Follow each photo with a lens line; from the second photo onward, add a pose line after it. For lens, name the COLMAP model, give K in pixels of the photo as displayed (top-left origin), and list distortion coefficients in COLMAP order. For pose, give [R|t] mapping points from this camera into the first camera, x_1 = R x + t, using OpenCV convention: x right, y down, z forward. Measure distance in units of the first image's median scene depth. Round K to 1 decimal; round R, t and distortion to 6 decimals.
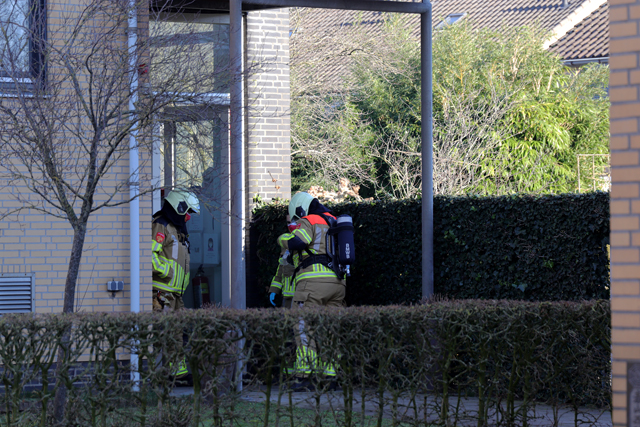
lens RADIAL K [[2934.5, 0, 320.0], [0, 2934.5, 213.5], [0, 0, 1]] dist [-0.001067, 6.660860]
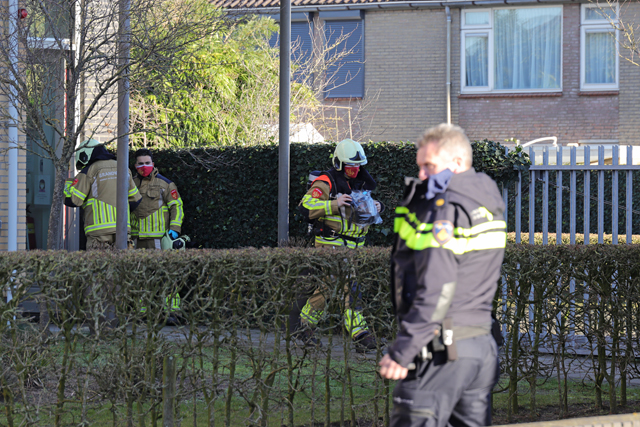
lens RADIAL K [[2934.5, 0, 320.0], [0, 2934.5, 213.5], [0, 0, 1]] dist [-0.001067, 6.660860]
pose [[0.982454, 0.014637, 0.185930, -0.145546], [-0.018003, 0.999703, 0.016429, 0.001736], [-0.185635, -0.019488, 0.982426, -0.027953]]
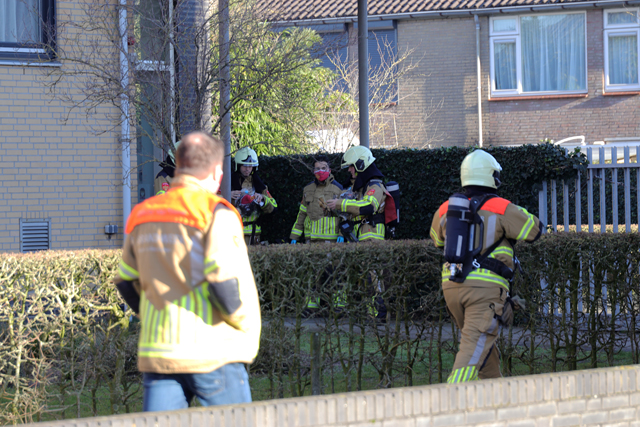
lens RADIAL K [[2934.5, 0, 320.0], [0, 2934.5, 213.5], [0, 0, 1]] dist [-0.001067, 6.660860]
pose [[0.982719, -0.009591, 0.184854, -0.197712], [0.006831, 0.999856, 0.015562, 0.001121], [-0.184976, -0.014031, 0.982643, -0.142734]]
